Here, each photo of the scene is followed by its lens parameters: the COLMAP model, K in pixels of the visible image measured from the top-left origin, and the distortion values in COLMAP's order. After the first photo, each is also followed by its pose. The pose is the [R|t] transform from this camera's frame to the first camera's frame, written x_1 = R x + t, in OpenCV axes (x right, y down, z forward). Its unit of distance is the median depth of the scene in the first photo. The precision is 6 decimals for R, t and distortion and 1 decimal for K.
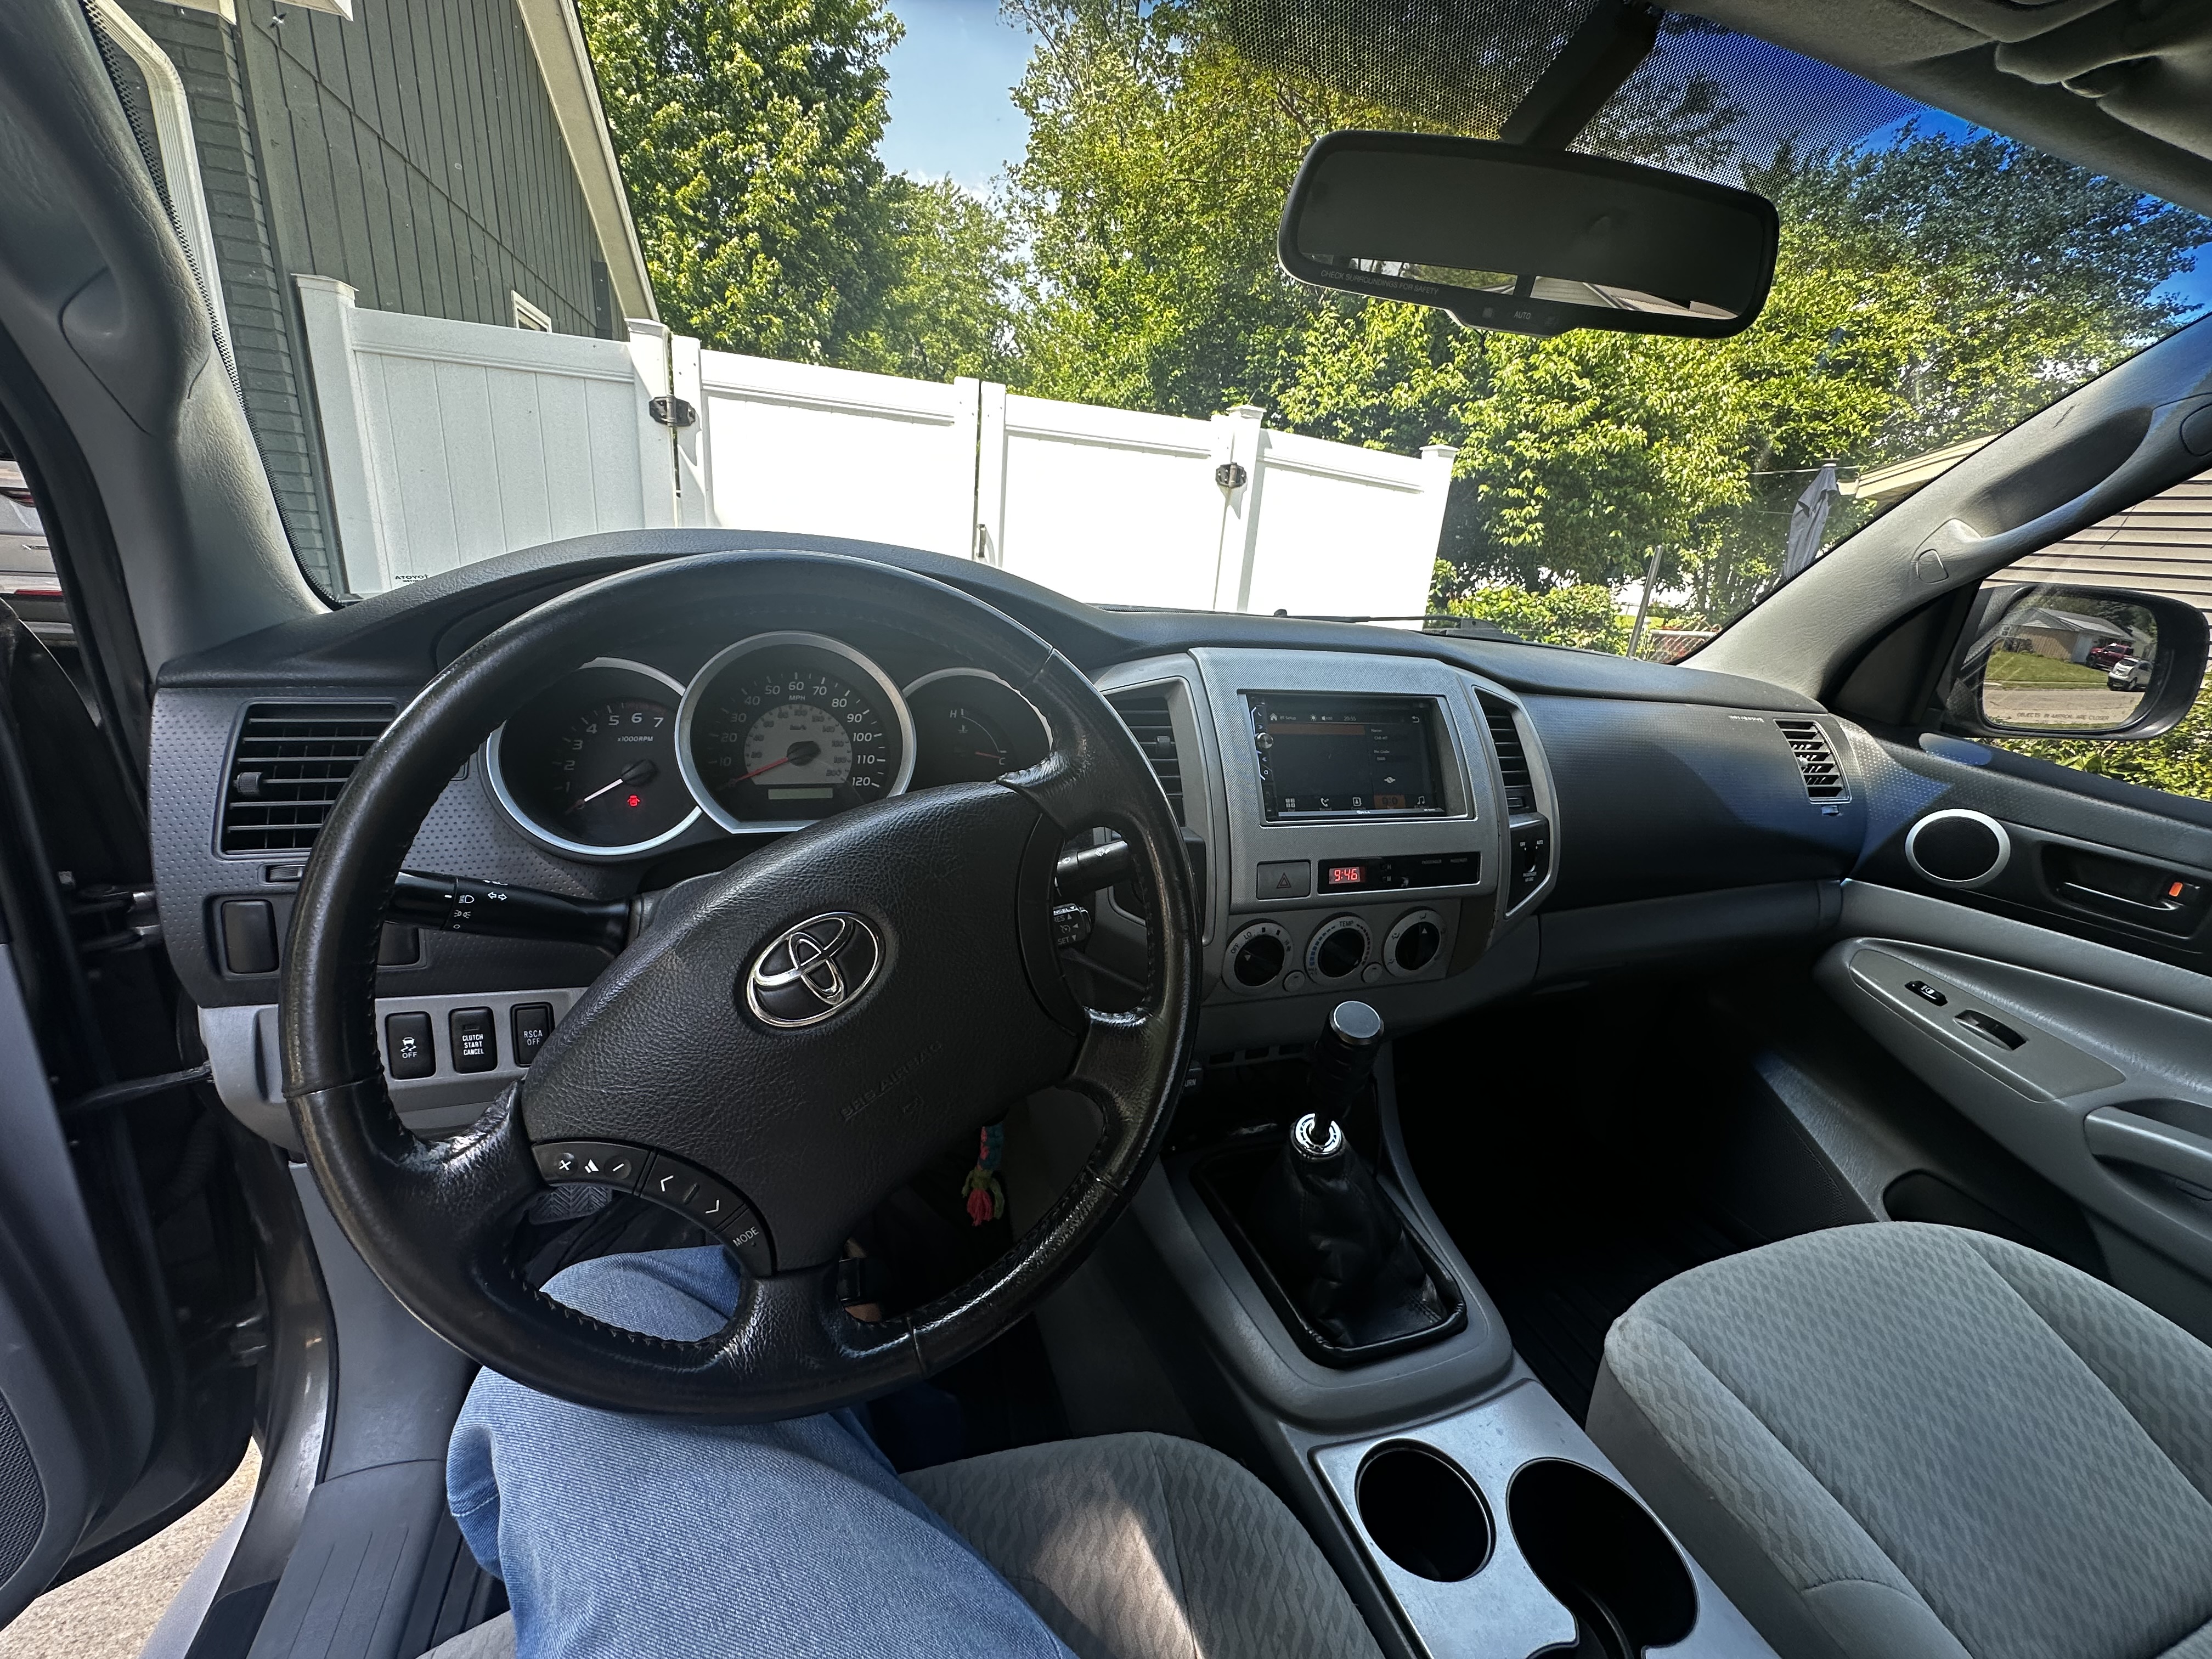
lens RADIAL K [[891.8, 0, 1106.0], [0, 891.8, 829.5], [0, 0, 1]] dist [-0.000251, 0.000098]
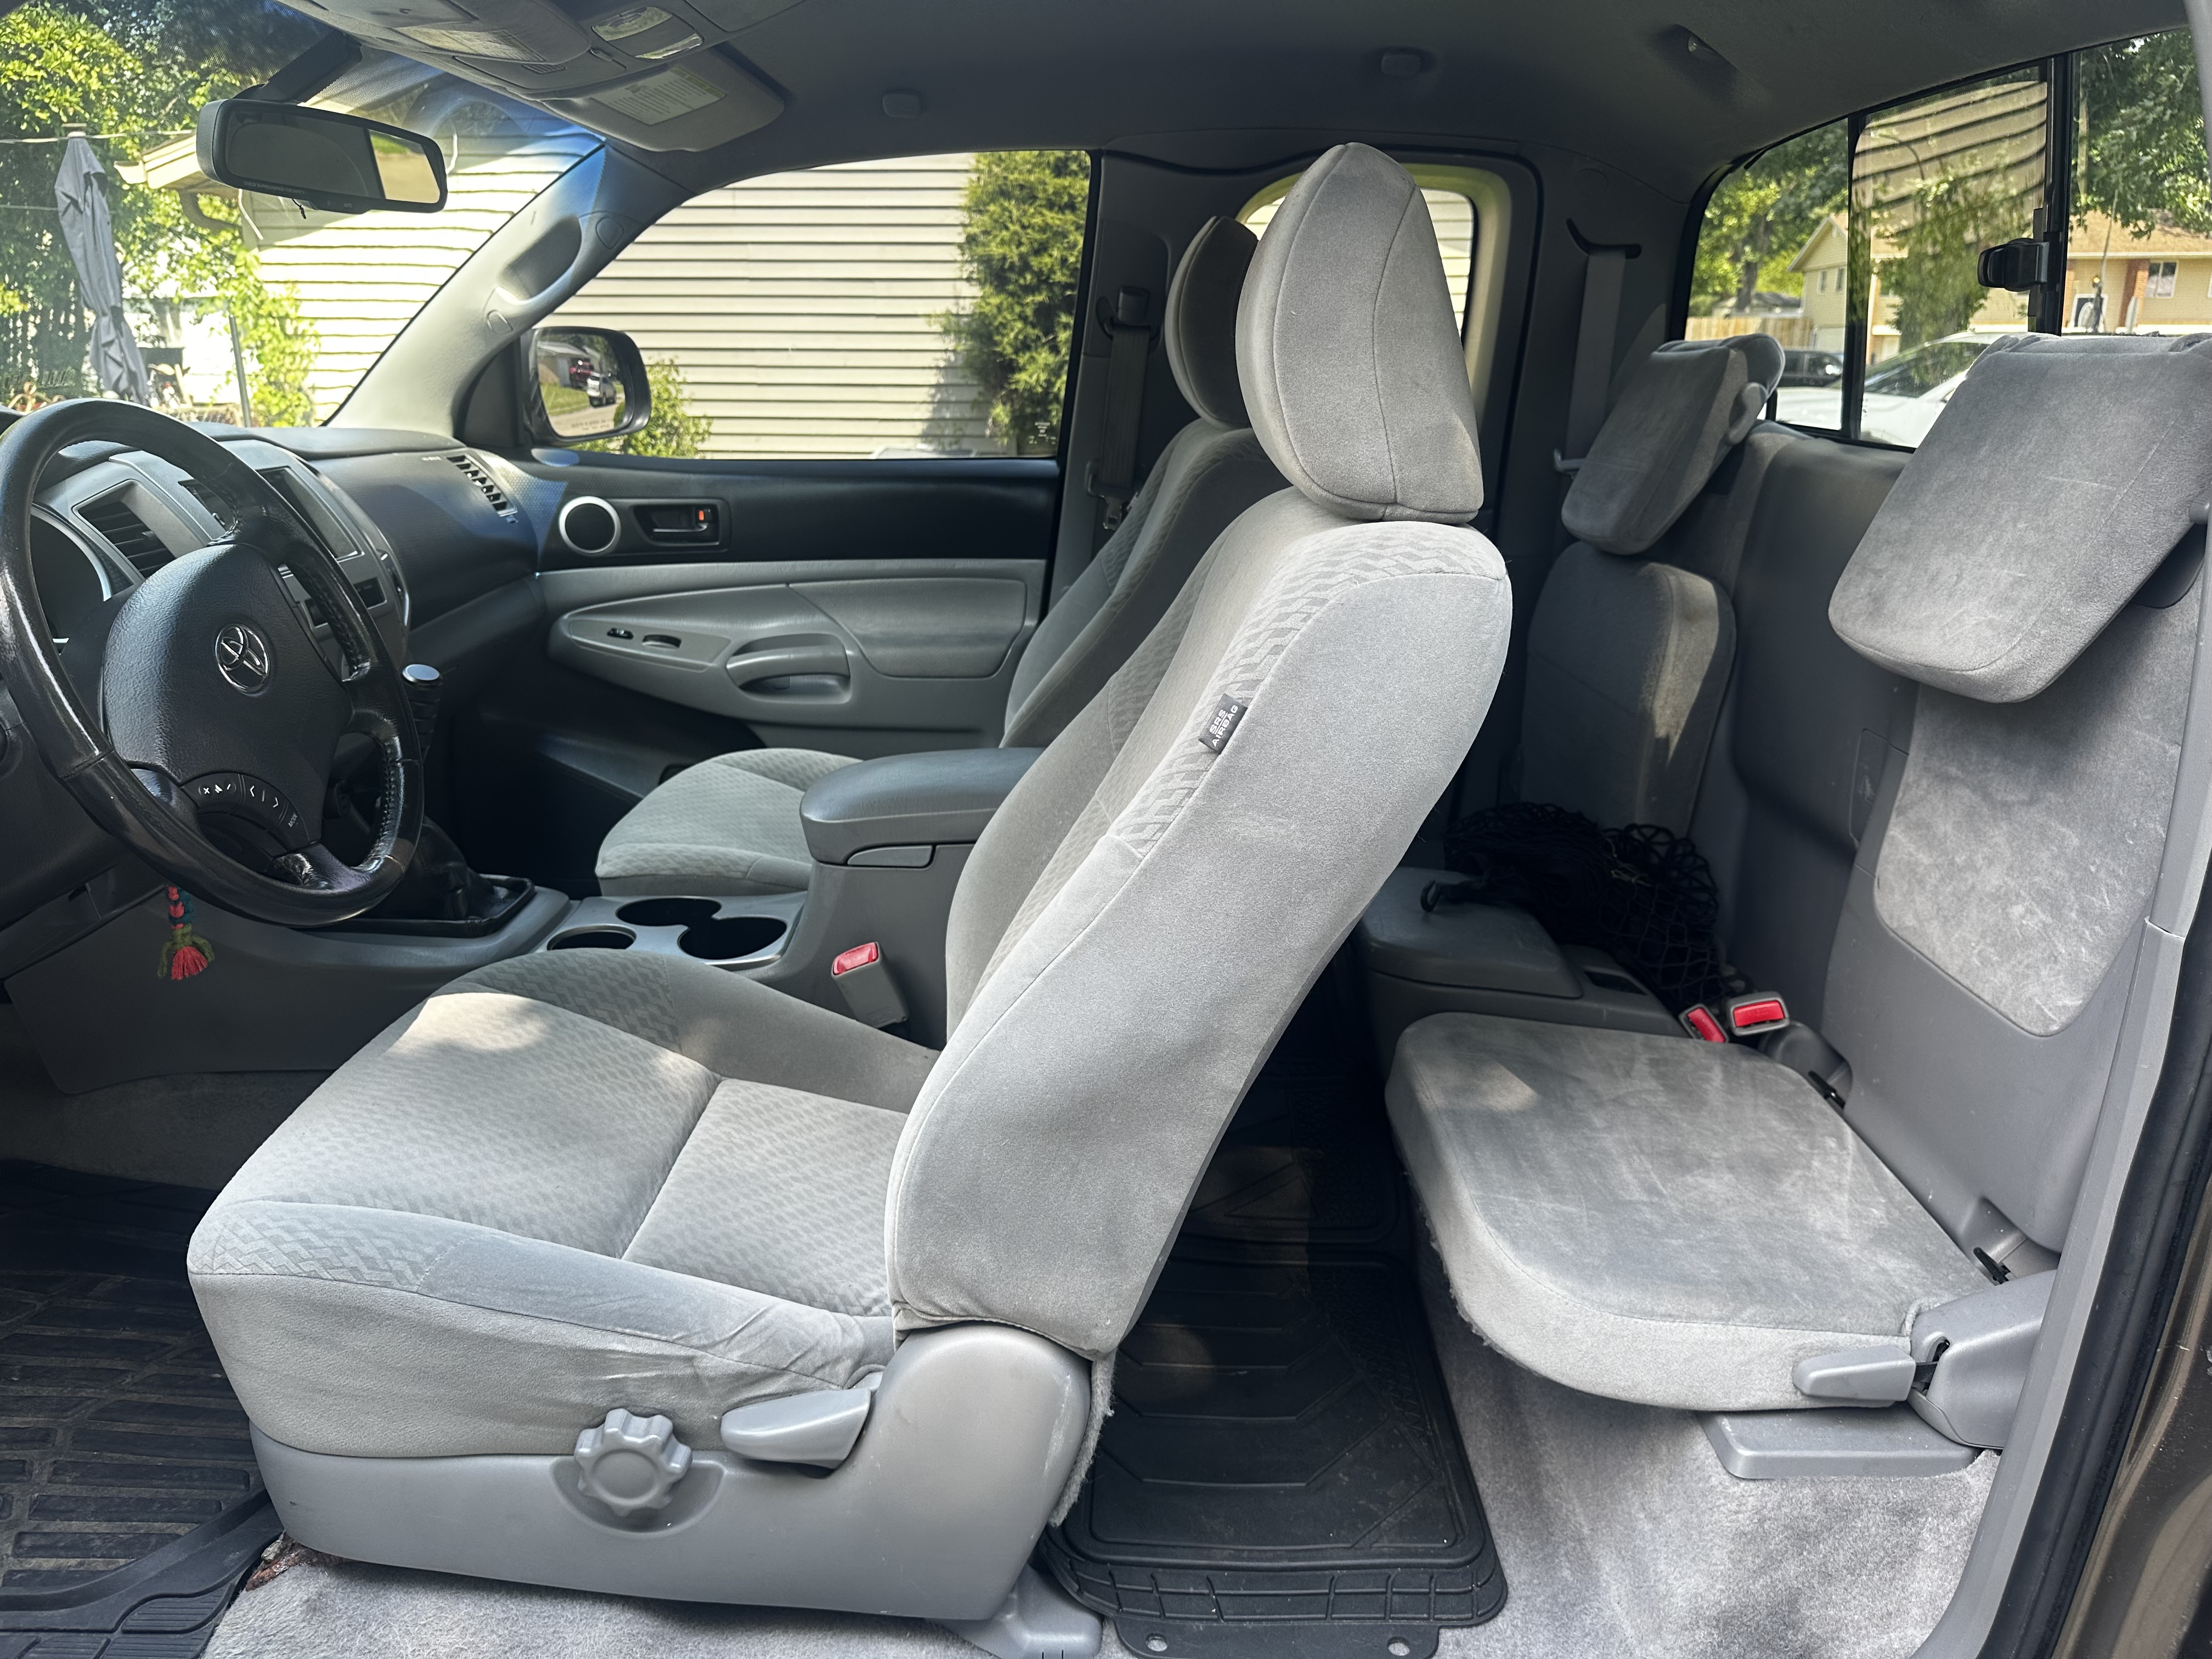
lens RADIAL K [[1532.3, 0, 1152.2], [0, 1532.3, 829.5], [0, 0, 1]] dist [-0.003261, -0.005429]
pose [[0.327611, -0.368159, 0.870132, -0.993903], [0.323088, 0.909091, 0.262998, 0.107336], [-0.887855, 0.194968, 0.416775, -0.659171]]
